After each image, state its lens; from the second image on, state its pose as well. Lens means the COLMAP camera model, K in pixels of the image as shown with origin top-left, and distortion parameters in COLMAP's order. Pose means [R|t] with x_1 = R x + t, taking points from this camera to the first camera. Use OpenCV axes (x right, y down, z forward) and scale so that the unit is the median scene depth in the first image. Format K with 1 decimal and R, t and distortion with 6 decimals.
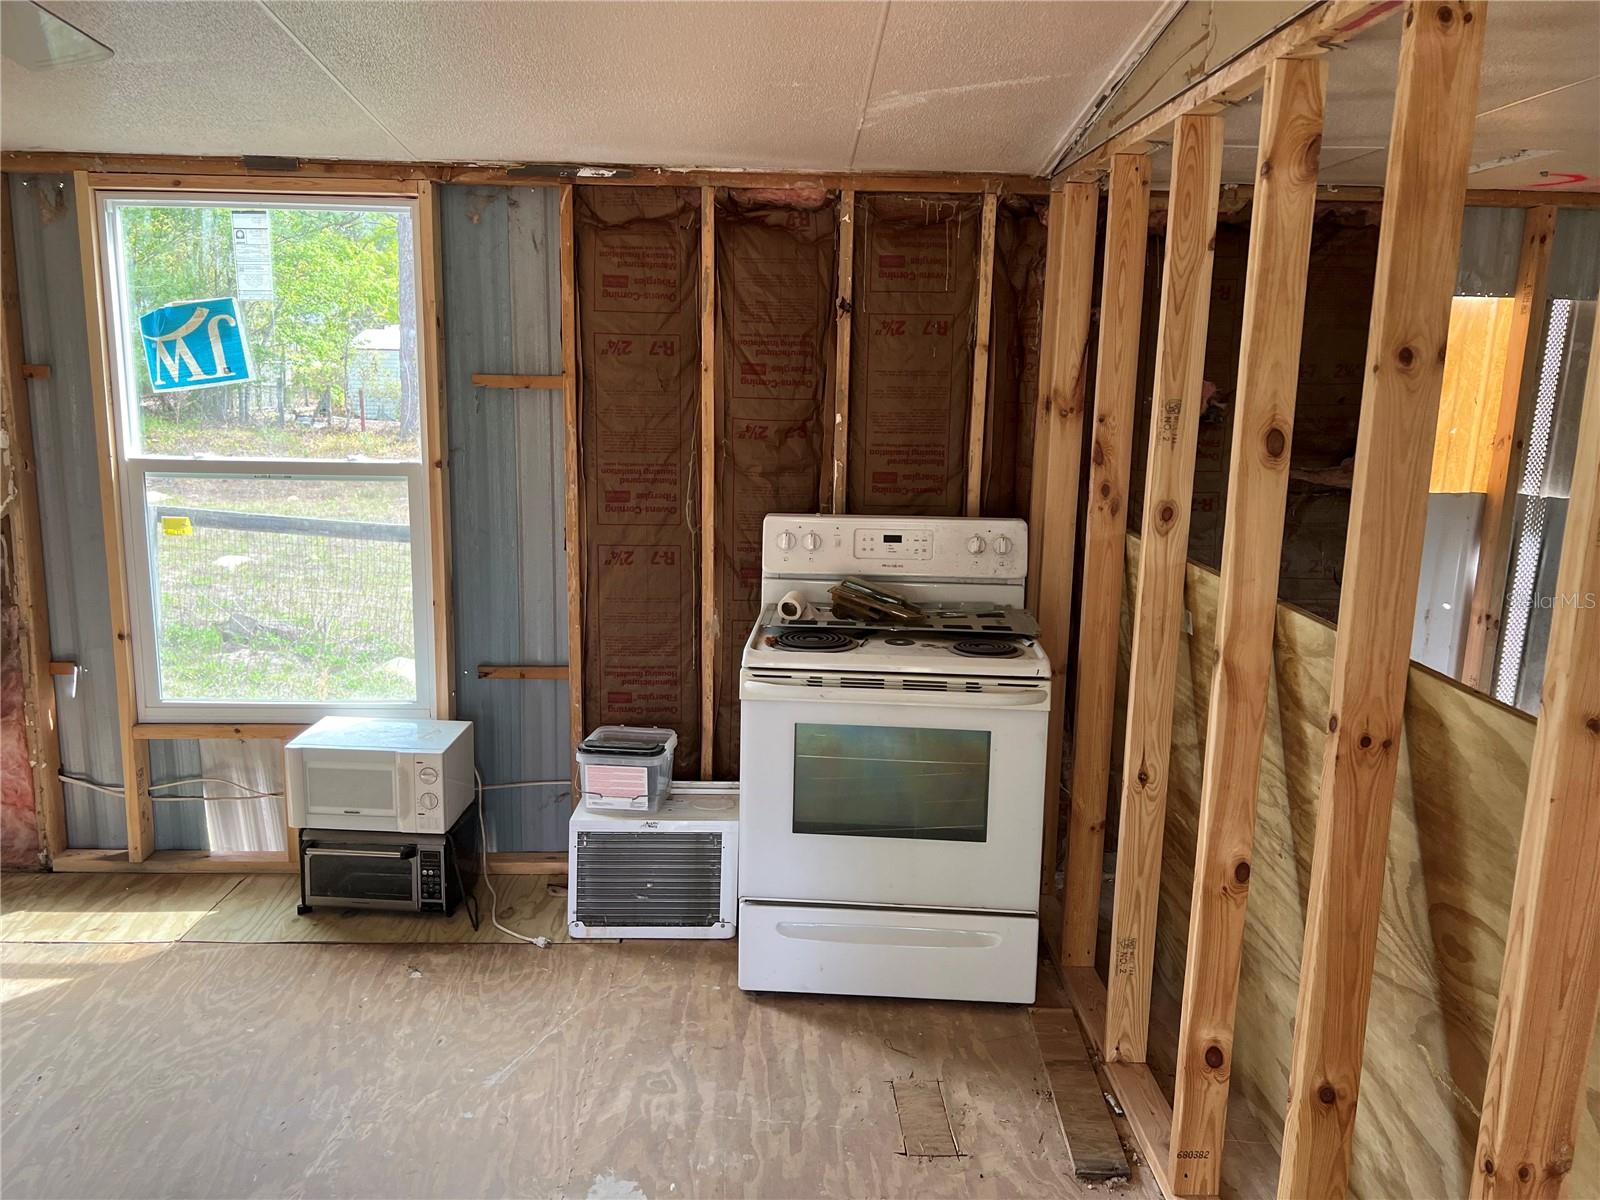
lens RADIAL K [[1193.0, 0, 792.6], [0, 1193.0, 591.9], [0, 0, 1]] dist [0.062811, -0.065338]
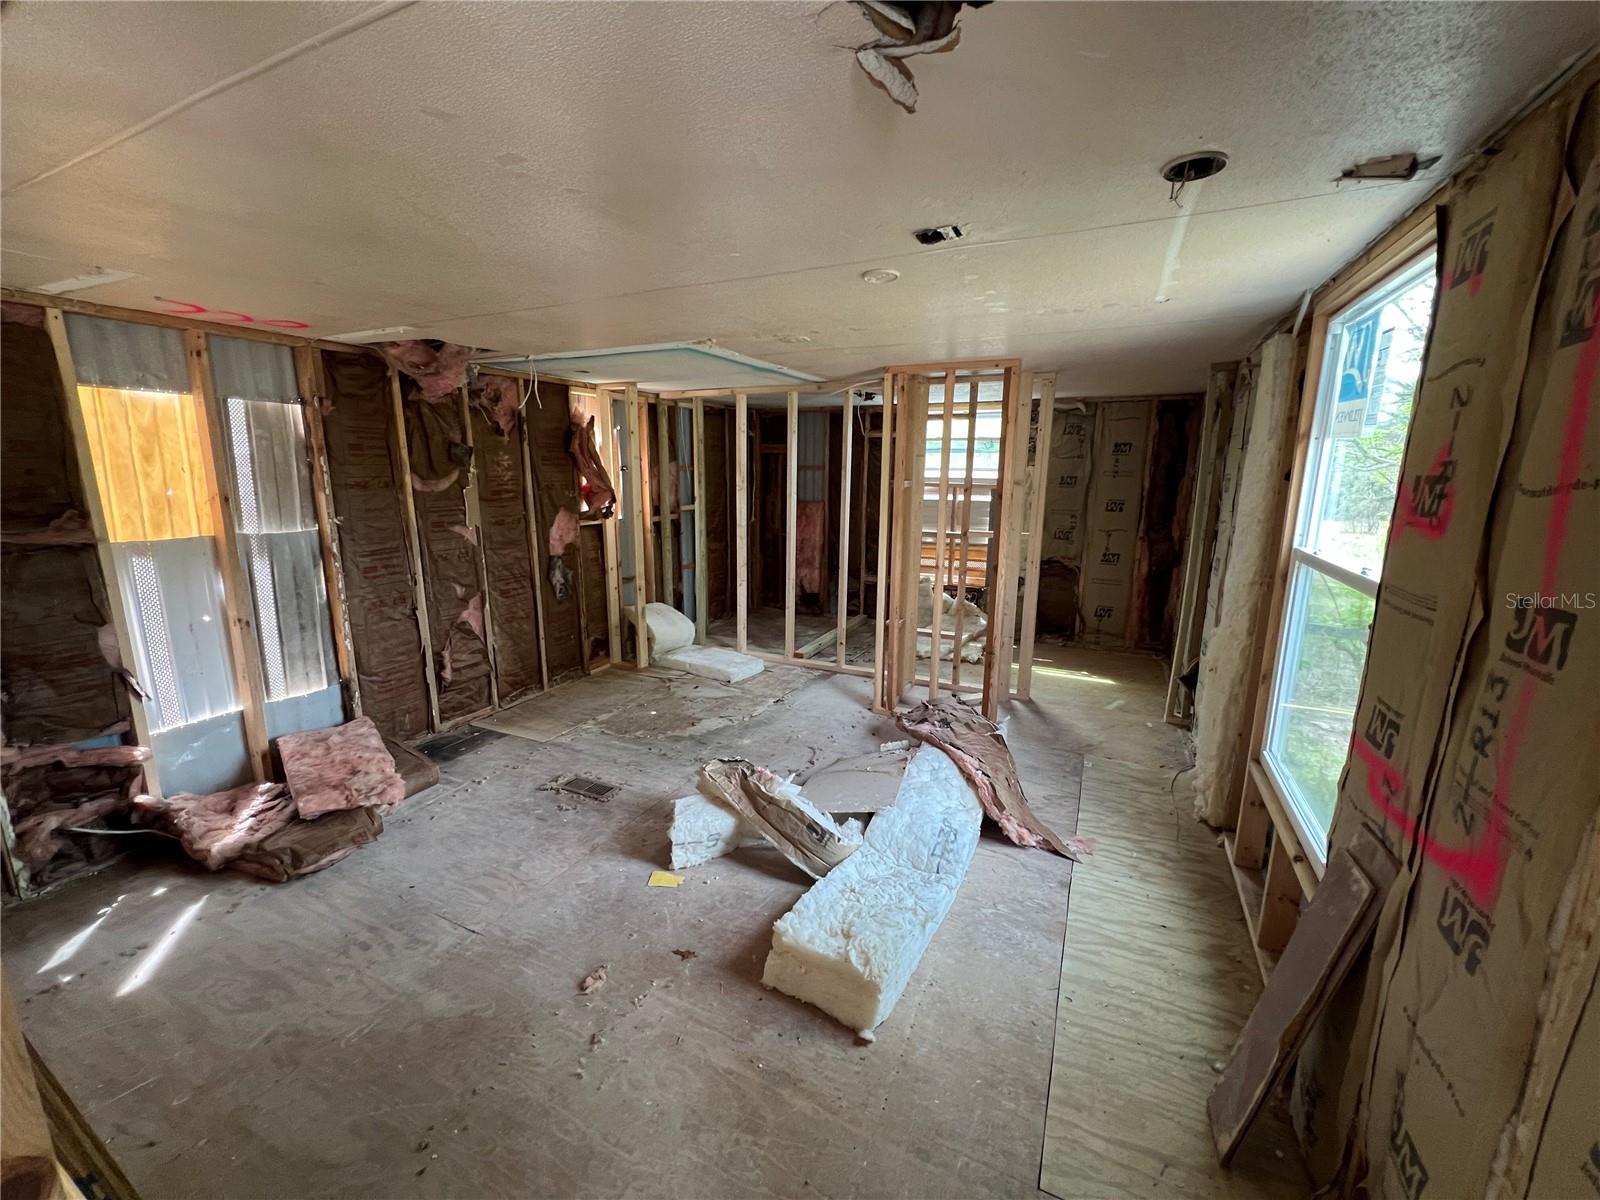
lens RADIAL K [[639.6, 0, 797.2], [0, 639.6, 598.5], [0, 0, 1]] dist [0.000253, -0.000078]
pose [[0.455460, -0.199339, 0.867652, 0.240011], [0.172389, 0.975911, 0.133719, 0.008771], [-0.873406, 0.088670, 0.478852, 0.058371]]
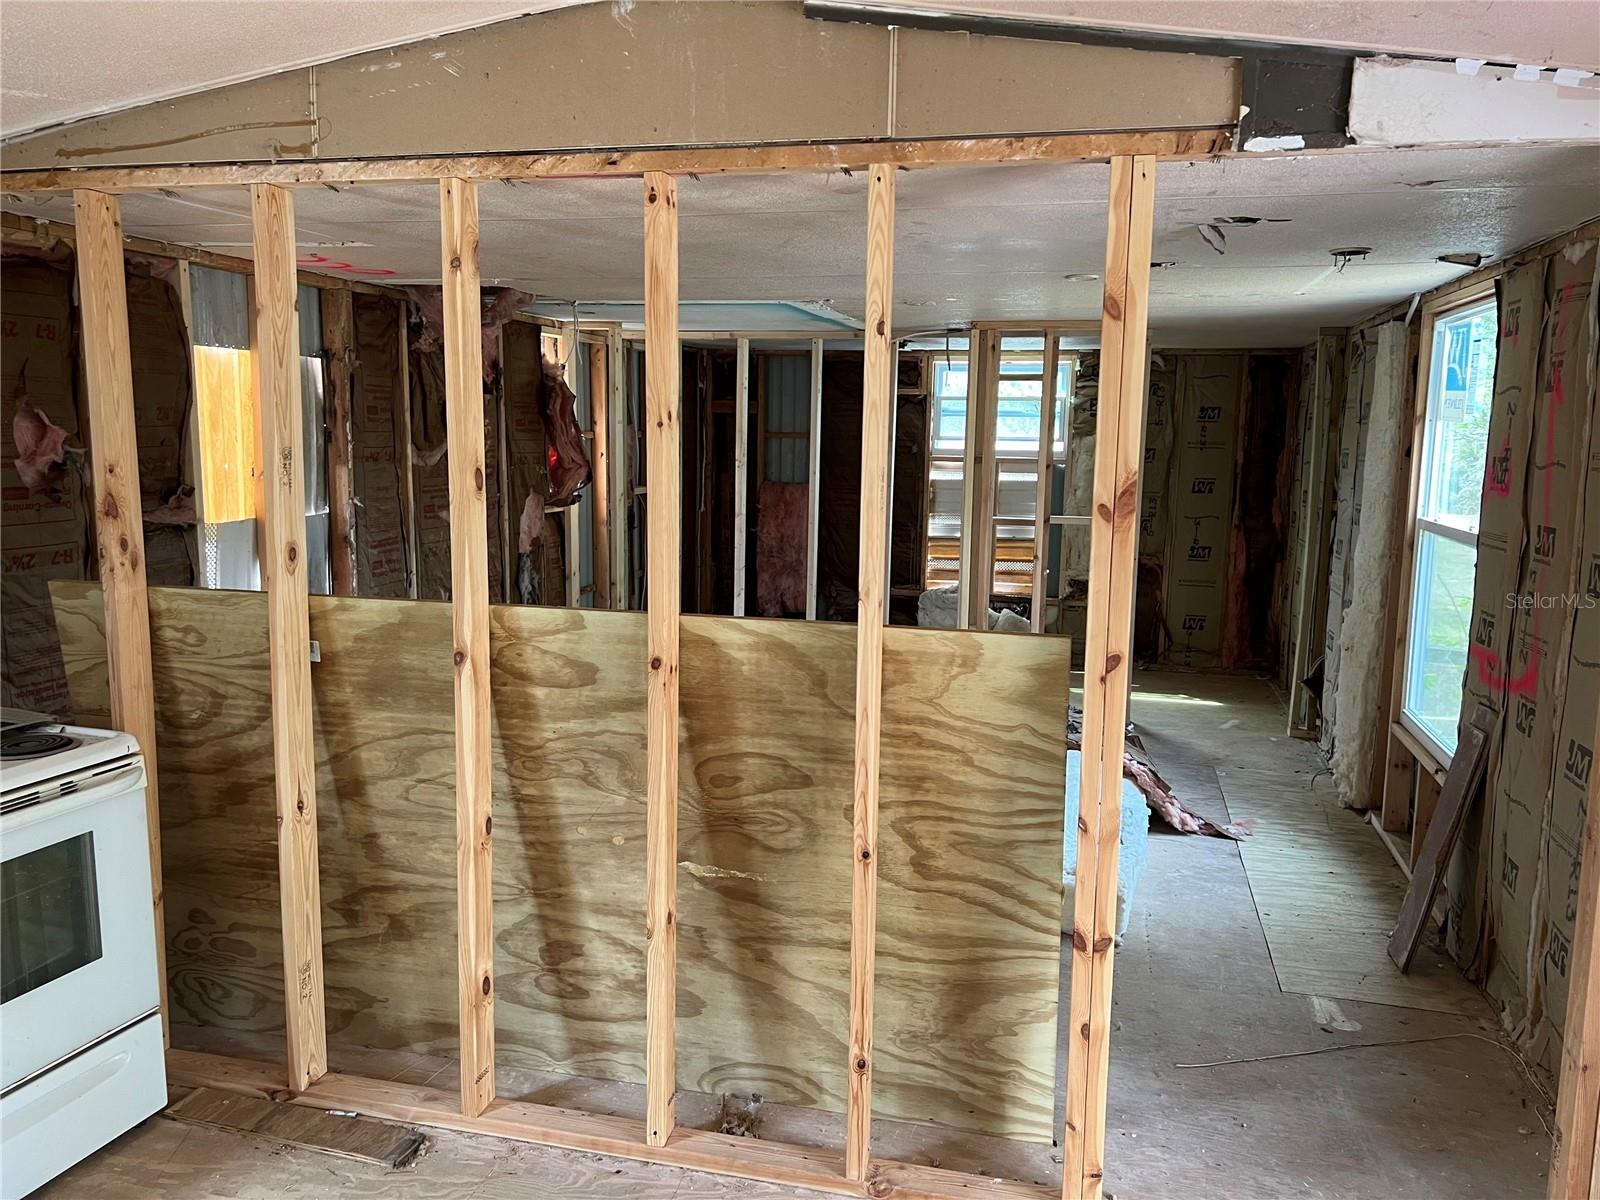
lens RADIAL K [[1197.5, 0, 809.7], [0, 1197.5, 599.5], [0, 0, 1]] dist [0.064409, -0.070991]
pose [[0.262990, -0.157658, 0.951830, -0.438249], [0.172593, 0.978332, 0.114361, -0.050748], [-0.949235, 0.134203, 0.284502, 0.196397]]
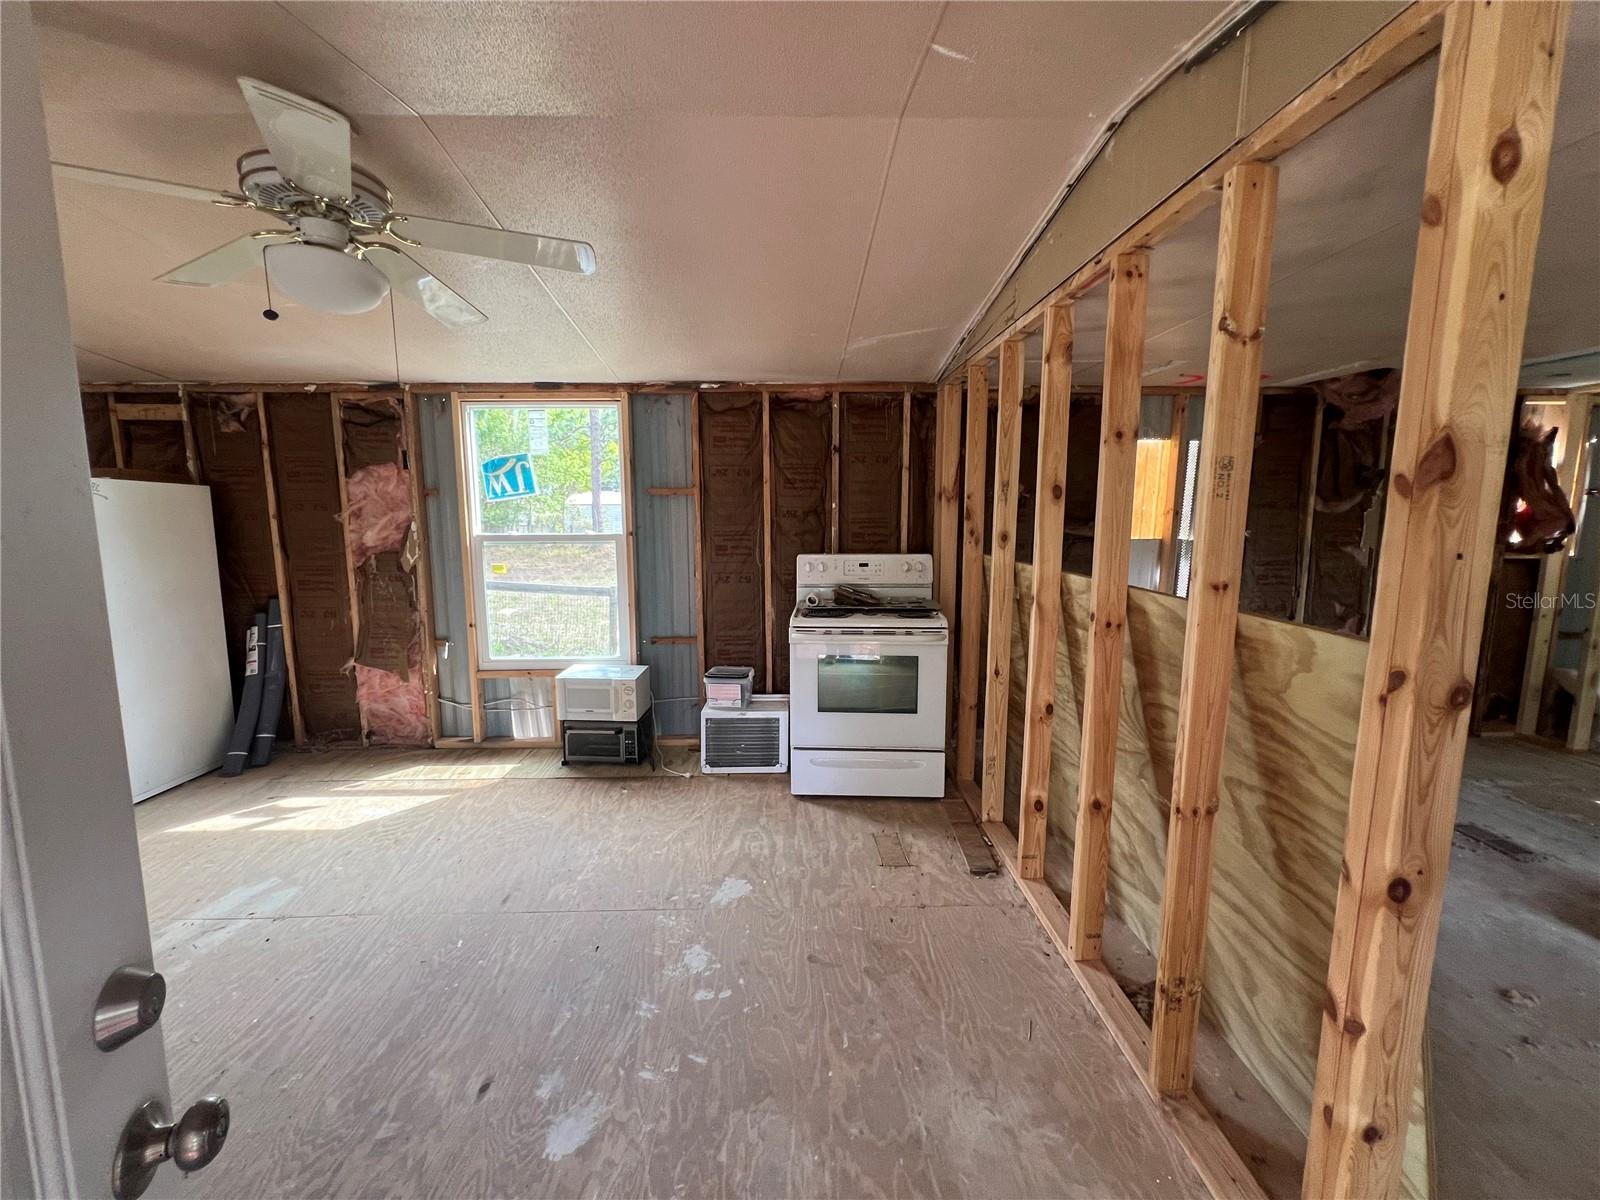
lens RADIAL K [[639.6, 0, 797.2], [0, 639.6, 598.5], [0, 0, 1]] dist [0.000253, -0.000078]
pose [[0.999757, -0.022026, -0.000320, -0.025407], [0.021981, 0.998485, -0.050441, 0.060351], [0.001430, 0.050421, 0.998727, -0.042427]]
